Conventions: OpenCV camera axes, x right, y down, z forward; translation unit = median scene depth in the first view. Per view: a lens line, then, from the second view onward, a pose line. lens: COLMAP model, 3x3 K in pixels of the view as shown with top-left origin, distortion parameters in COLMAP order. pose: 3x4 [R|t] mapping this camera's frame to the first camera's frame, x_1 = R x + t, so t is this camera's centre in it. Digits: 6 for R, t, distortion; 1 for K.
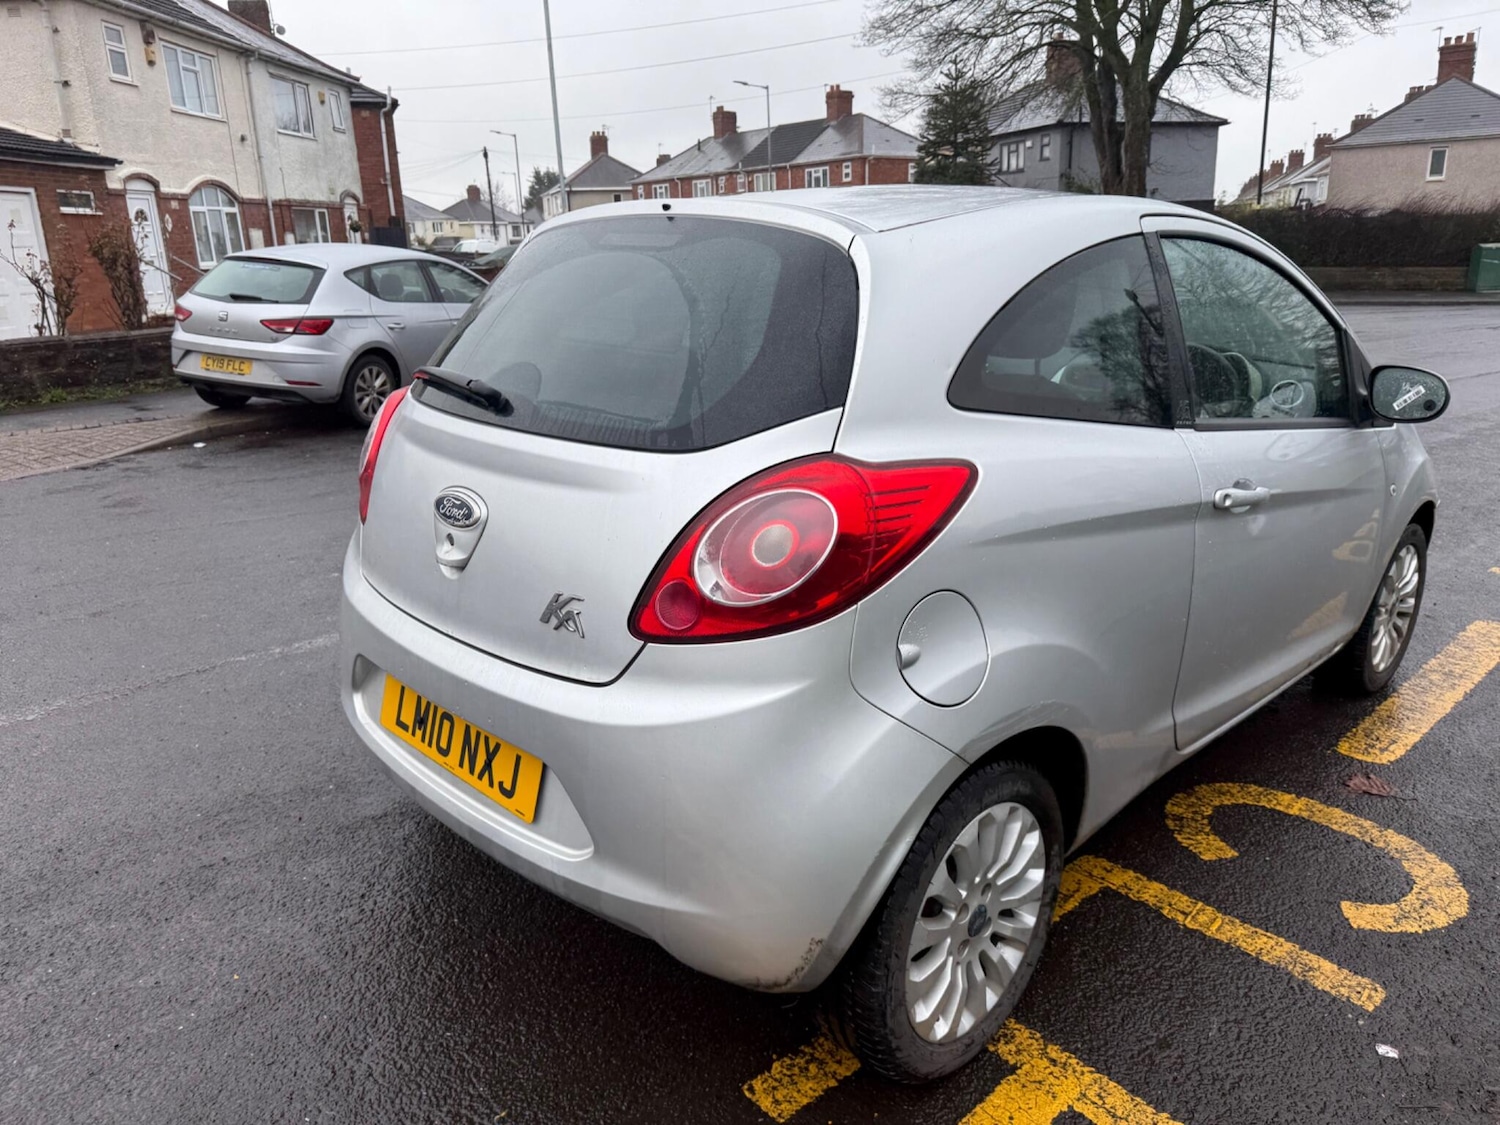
lens RADIAL K [[1060.3, 0, 761.1], [0, 1060.3, 540.3], [0, 0, 1]] dist [0.003375, -0.014012]
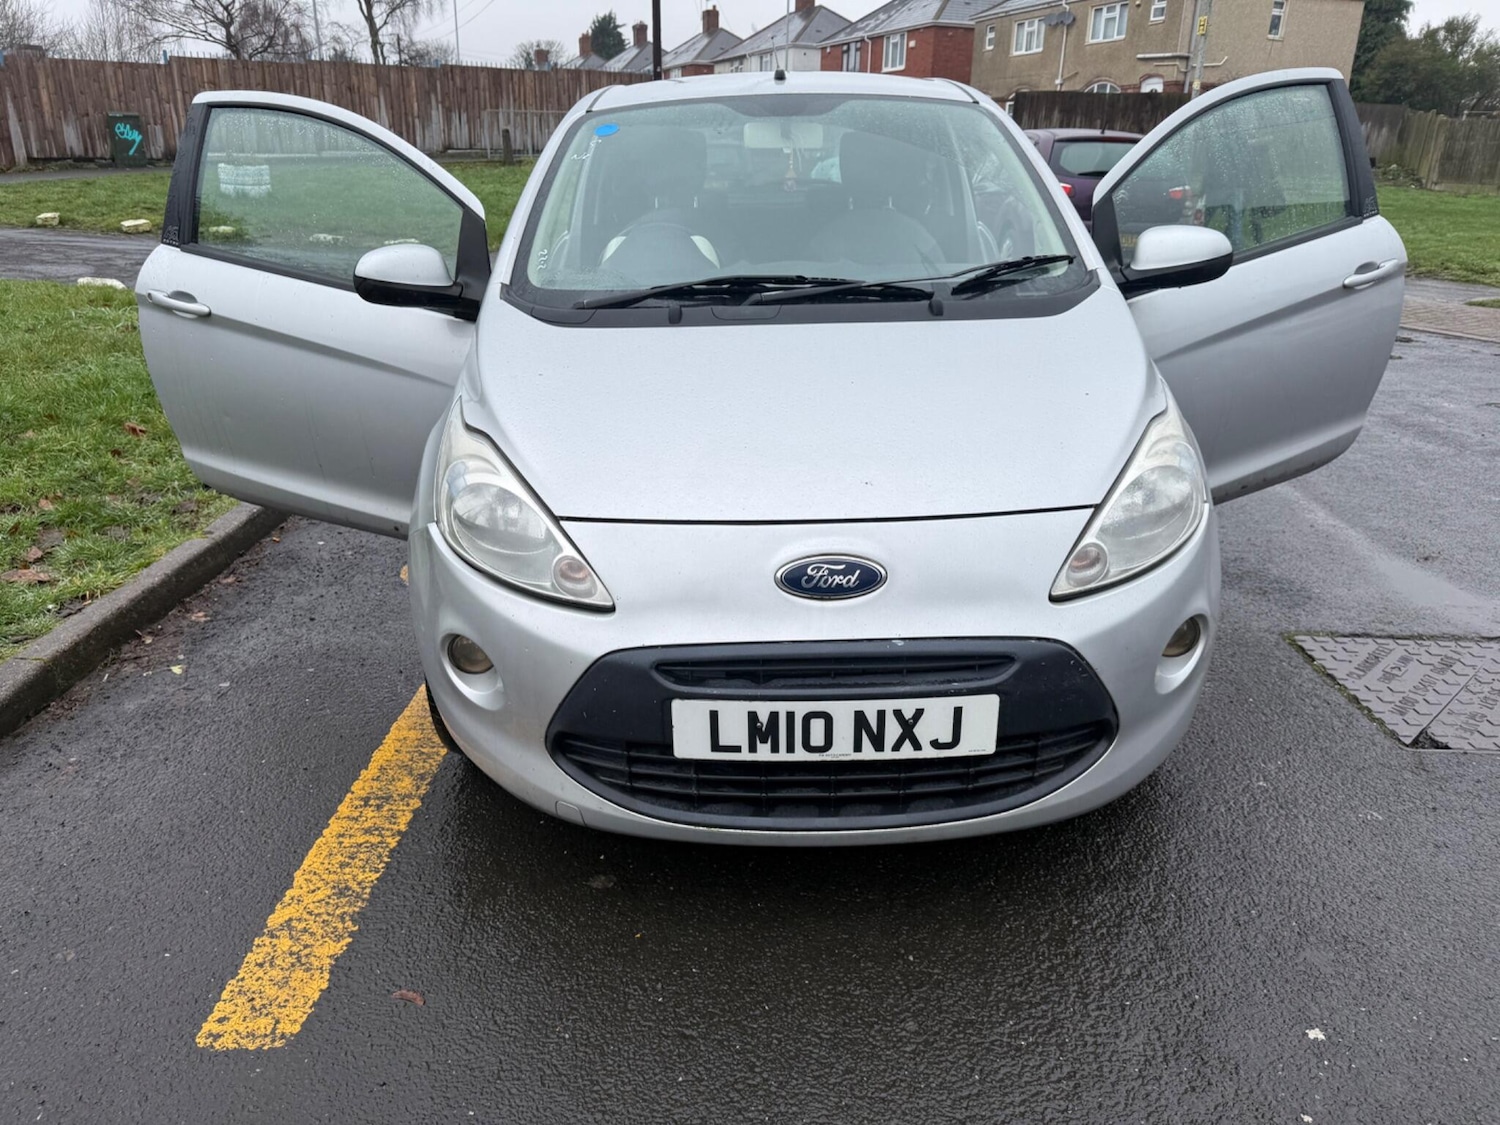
lens RADIAL K [[1081.1, 0, 750.0], [0, 1081.1, 562.5], [0, 0, 1]] dist [0.005790, -0.008760]
pose [[-0.694345, 0.262319, -0.670130, 0.136842], [-0.191147, 0.830523, 0.523158, -0.057901], [0.693793, 0.491345, -0.526528, 0.218001]]
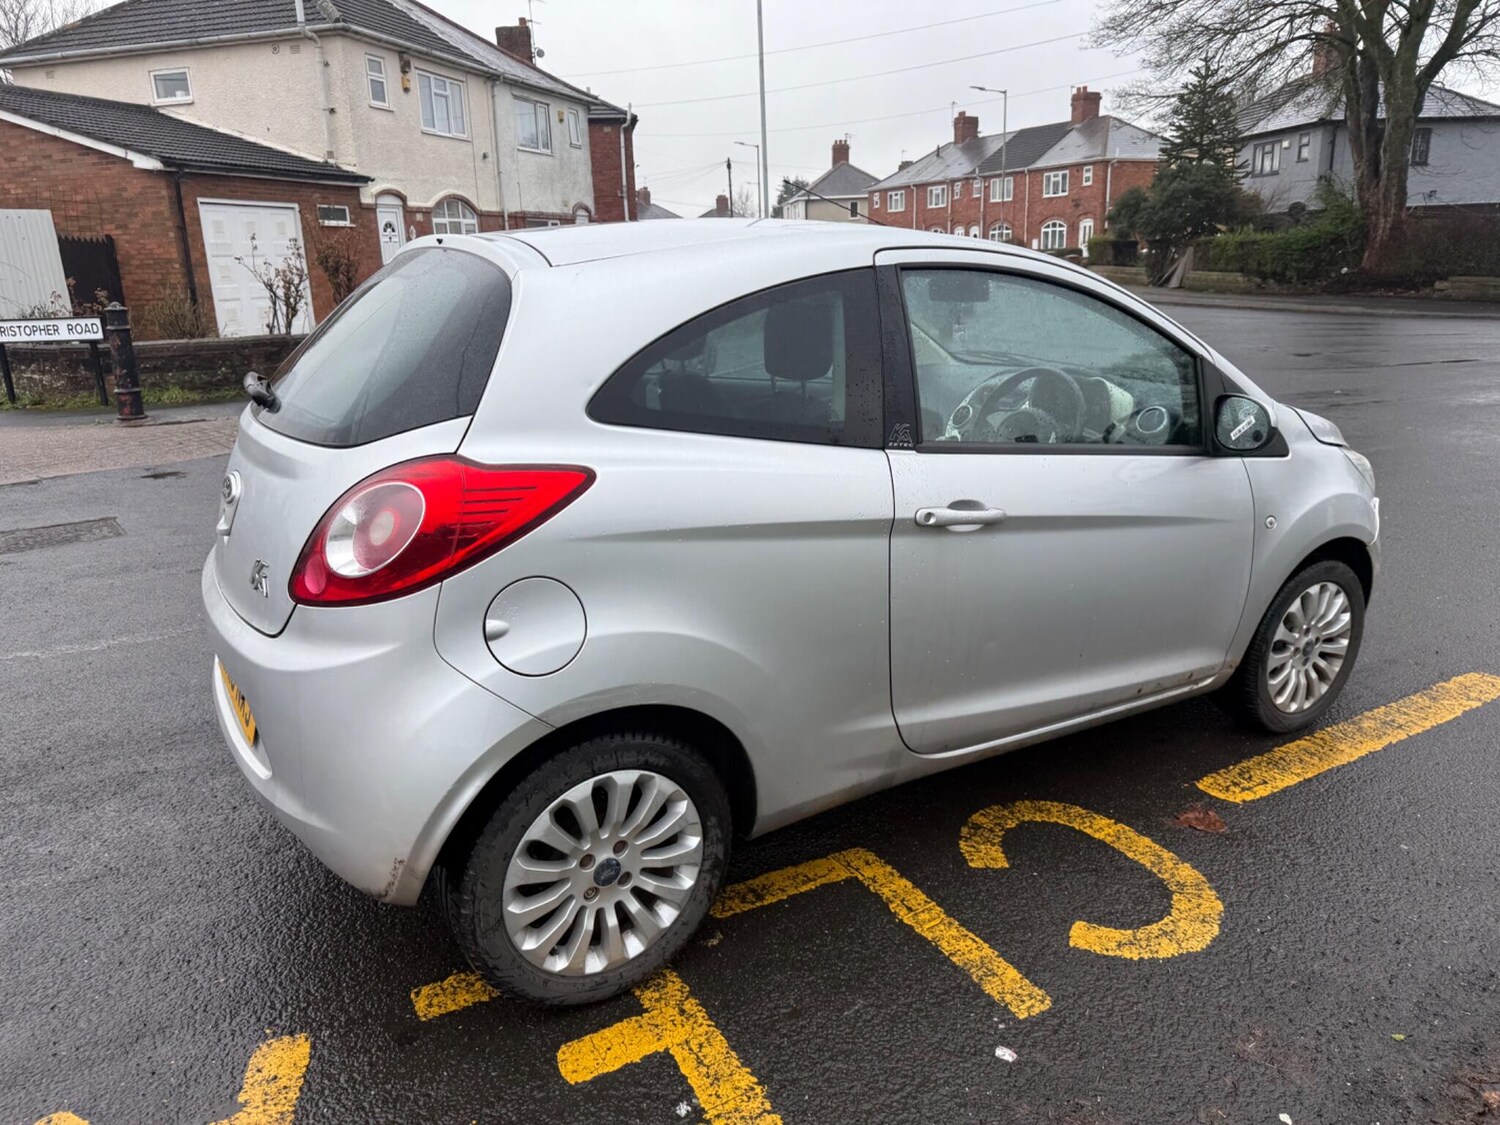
lens RADIAL K [[1060.3, 0, 761.1], [0, 1060.3, 540.3], [0, 0, 1]] dist [0.003375, -0.014012]
pose [[0.975522, 0.057720, -0.212191, 0.045198], [-0.058828, 0.998268, 0.001089, -0.000654], [0.211886, 0.011420, 0.977228, -0.006108]]
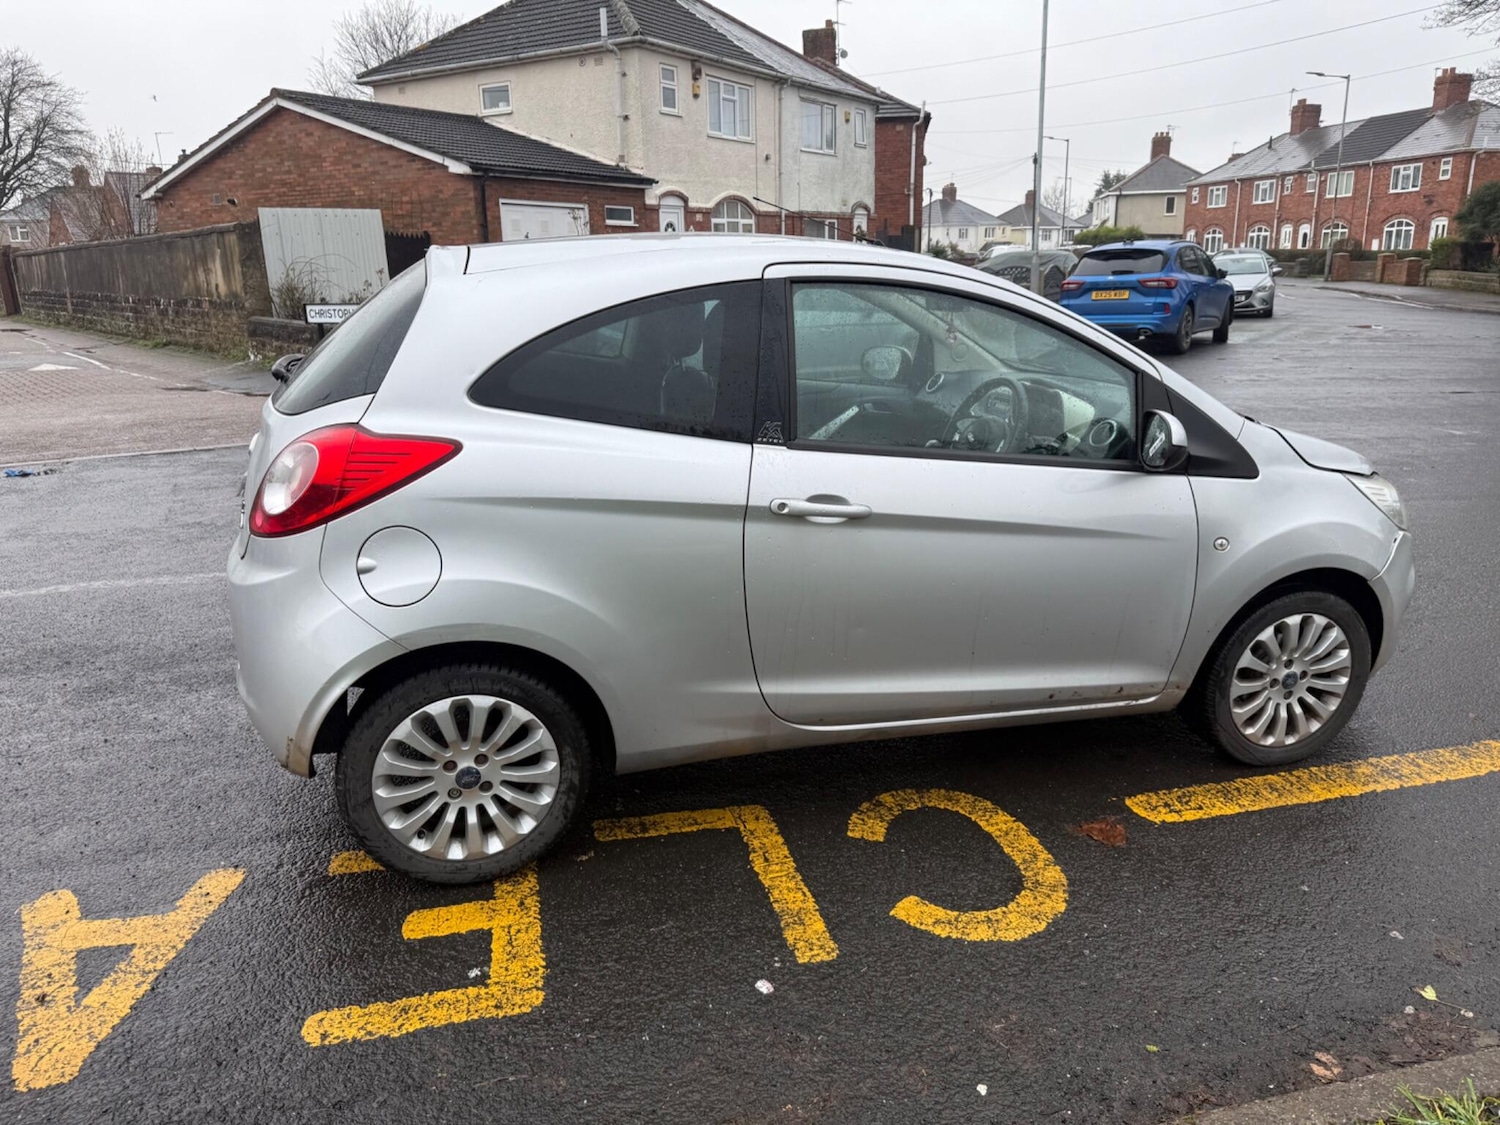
lens RADIAL K [[1058.0, 0, 763.4], [0, 1058.0, 542.9], [0, 0, 1]] dist [0.019117, -0.030704]
pose [[0.878938, 0.135184, -0.457377, 0.087004], [-0.135720, 0.990235, 0.031865, -0.003033], [0.457218, 0.034068, 0.888702, -0.004309]]
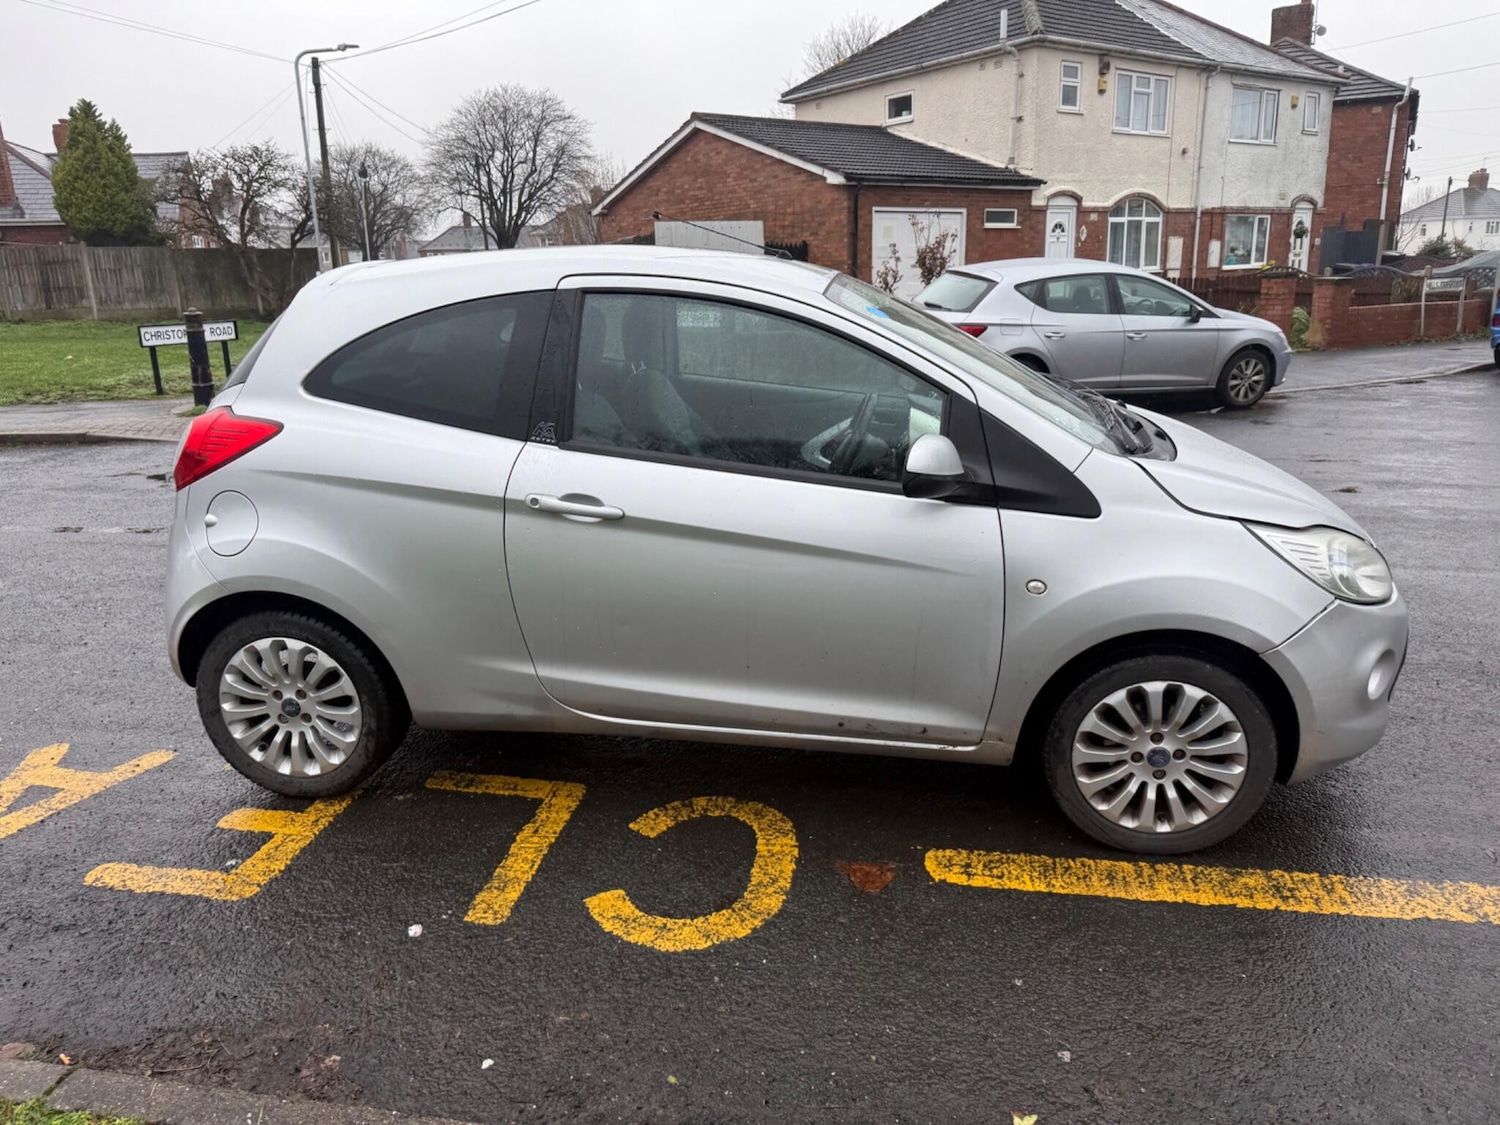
lens RADIAL K [[1058.0, 0, 763.4], [0, 1058.0, 542.9], [0, 0, 1]] dist [0.019117, -0.030704]
pose [[0.614071, 0.207790, -0.761407, 0.142666], [-0.207042, 0.973346, 0.098651, -0.015613], [0.761611, 0.097064, 0.640724, 0.037059]]
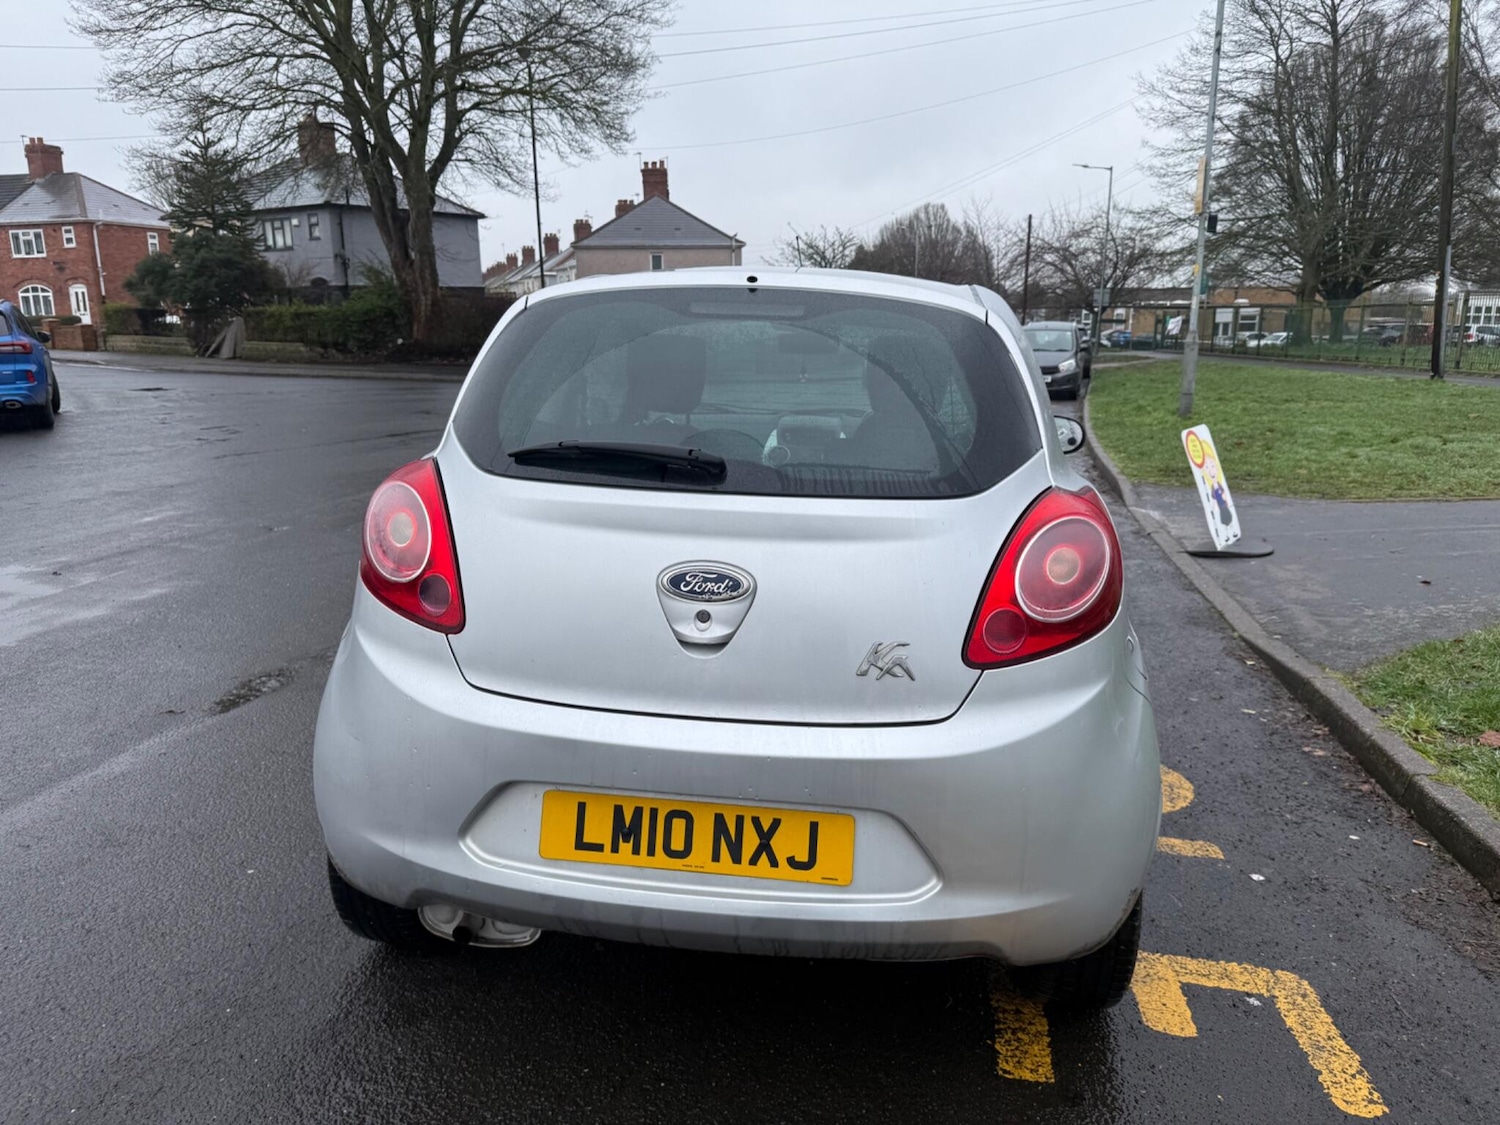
lens RADIAL K [[1058.0, 0, 754.7], [0, 1058.0, 536.2], [0, 0, 1]] dist [0.004259, -0.011673]
pose [[0.791120, -0.100061, 0.603421, -0.063791], [0.145574, 0.988983, -0.026861, -0.003103], [-0.594085, 0.109092, 0.796970, 0.016930]]
